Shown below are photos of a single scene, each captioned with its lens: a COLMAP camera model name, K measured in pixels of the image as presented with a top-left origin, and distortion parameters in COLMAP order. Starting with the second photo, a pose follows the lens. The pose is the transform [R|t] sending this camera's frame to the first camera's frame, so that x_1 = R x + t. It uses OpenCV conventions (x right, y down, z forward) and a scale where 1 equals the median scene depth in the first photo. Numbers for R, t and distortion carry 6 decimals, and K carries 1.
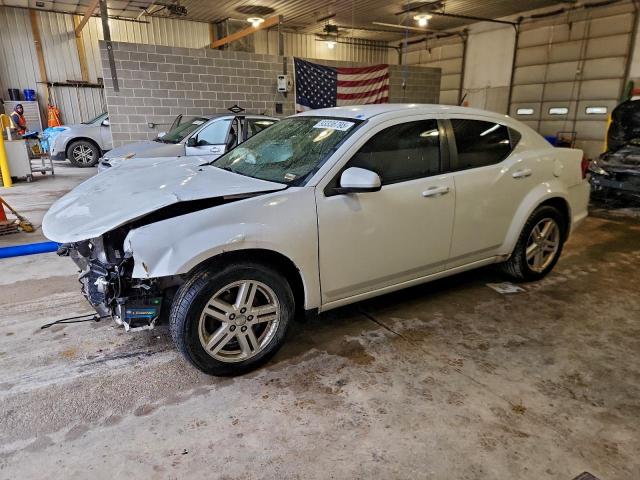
lens RADIAL K [[417.2, 0, 319.4], [0, 417.2, 245.5], [0, 0, 1]] dist [0.016214, -0.015635]
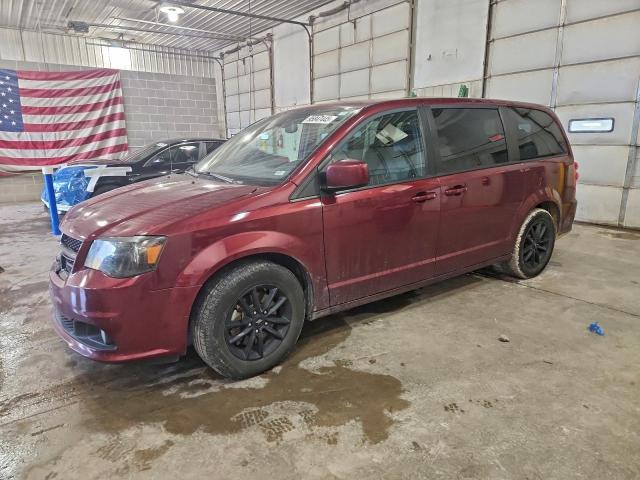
lens RADIAL K [[417.2, 0, 321.9], [0, 417.2, 241.2], [0, 0, 1]] dist [0.016214, -0.015635]
pose [[0.996247, -0.015975, 0.085063, 0.447593], [0.021364, 0.997796, -0.062825, -0.078931], [-0.083872, 0.064406, 0.994393, 0.258451]]
